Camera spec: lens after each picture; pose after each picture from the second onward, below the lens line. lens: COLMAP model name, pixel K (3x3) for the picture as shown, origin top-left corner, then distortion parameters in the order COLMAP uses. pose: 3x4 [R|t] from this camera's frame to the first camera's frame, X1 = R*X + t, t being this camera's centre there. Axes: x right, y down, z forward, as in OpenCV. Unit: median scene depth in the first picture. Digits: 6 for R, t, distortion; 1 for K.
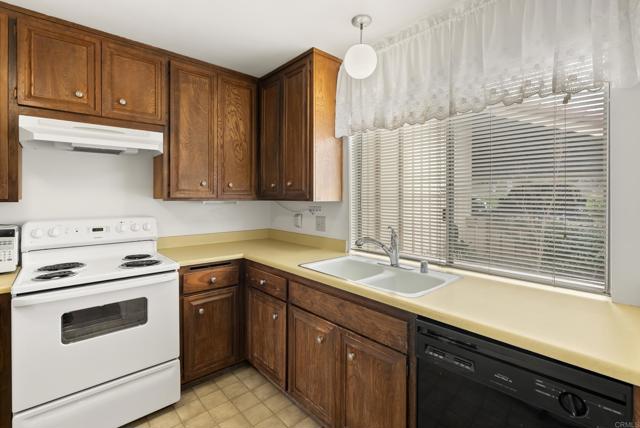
lens RADIAL K [[300.9, 0, 319.6], [0, 300.9, 197.6], [0, 0, 1]] dist [-0.000460, 0.000065]
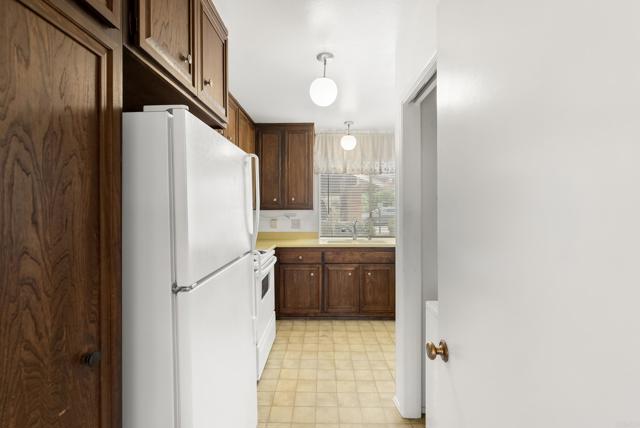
lens RADIAL K [[292.1, 0, 322.3], [0, 292.1, 211.7], [0, 0, 1]] dist [-0.001428, -0.000048]
pose [[0.663708, -0.011779, 0.747899, -1.473291], [0.006375, 0.999929, 0.010090, 0.007012], [-0.747965, -0.001929, 0.663736, -0.203907]]
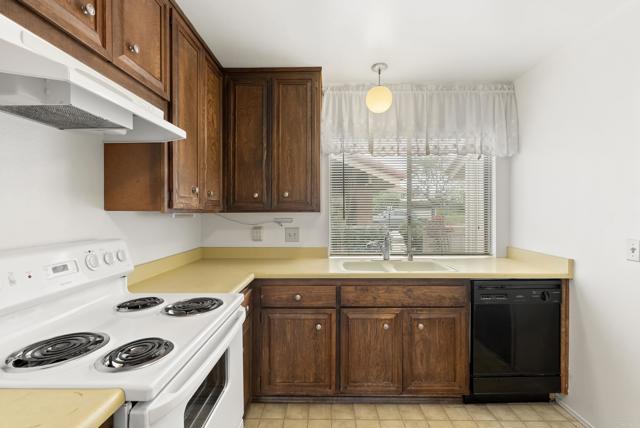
lens RADIAL K [[292.1, 0, 322.3], [0, 292.1, 211.7], [0, 0, 1]] dist [-0.001428, -0.000048]
pose [[0.670443, -0.005055, 0.741944, -0.907873], [0.006954, 0.999976, 0.000528, 0.011559], [-0.741928, 0.004805, 0.670462, 0.354326]]
